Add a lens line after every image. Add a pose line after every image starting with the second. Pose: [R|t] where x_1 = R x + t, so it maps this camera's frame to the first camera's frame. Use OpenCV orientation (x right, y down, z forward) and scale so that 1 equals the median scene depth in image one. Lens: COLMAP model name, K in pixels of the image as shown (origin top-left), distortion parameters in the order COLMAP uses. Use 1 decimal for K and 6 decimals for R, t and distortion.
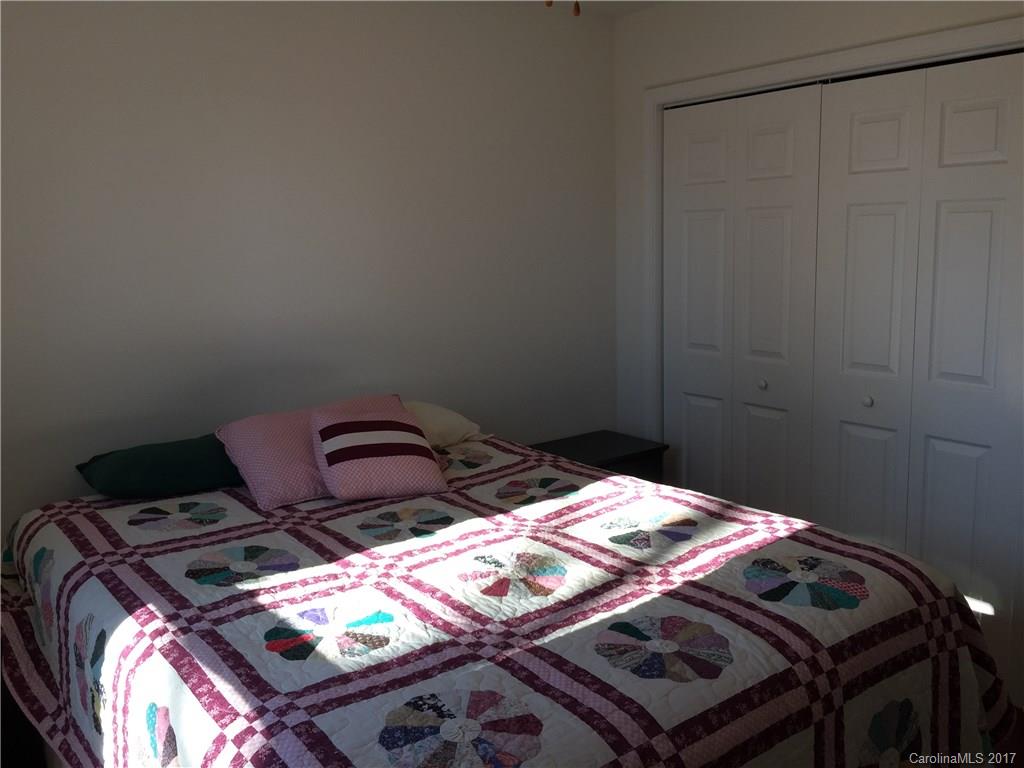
lens RADIAL K [[873.1, 0, 512.0], [0, 873.1, 384.0], [0, 0, 1]] dist [0.111949, -0.185287]
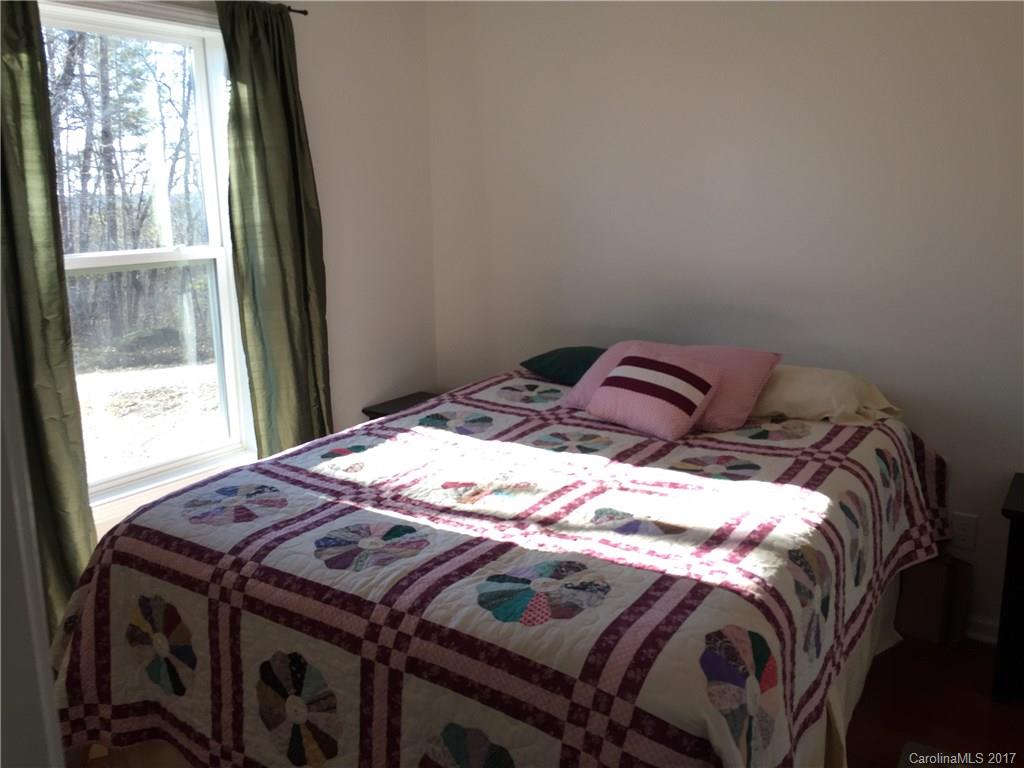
lens RADIAL K [[873.1, 0, 512.0], [0, 873.1, 384.0], [0, 0, 1]] dist [0.111949, -0.185287]
pose [[0.303464, 0.220765, -0.926916, 1.110911], [-0.155437, 0.971228, 0.180430, -0.136105], [0.940079, 0.089323, 0.329047, 0.665627]]
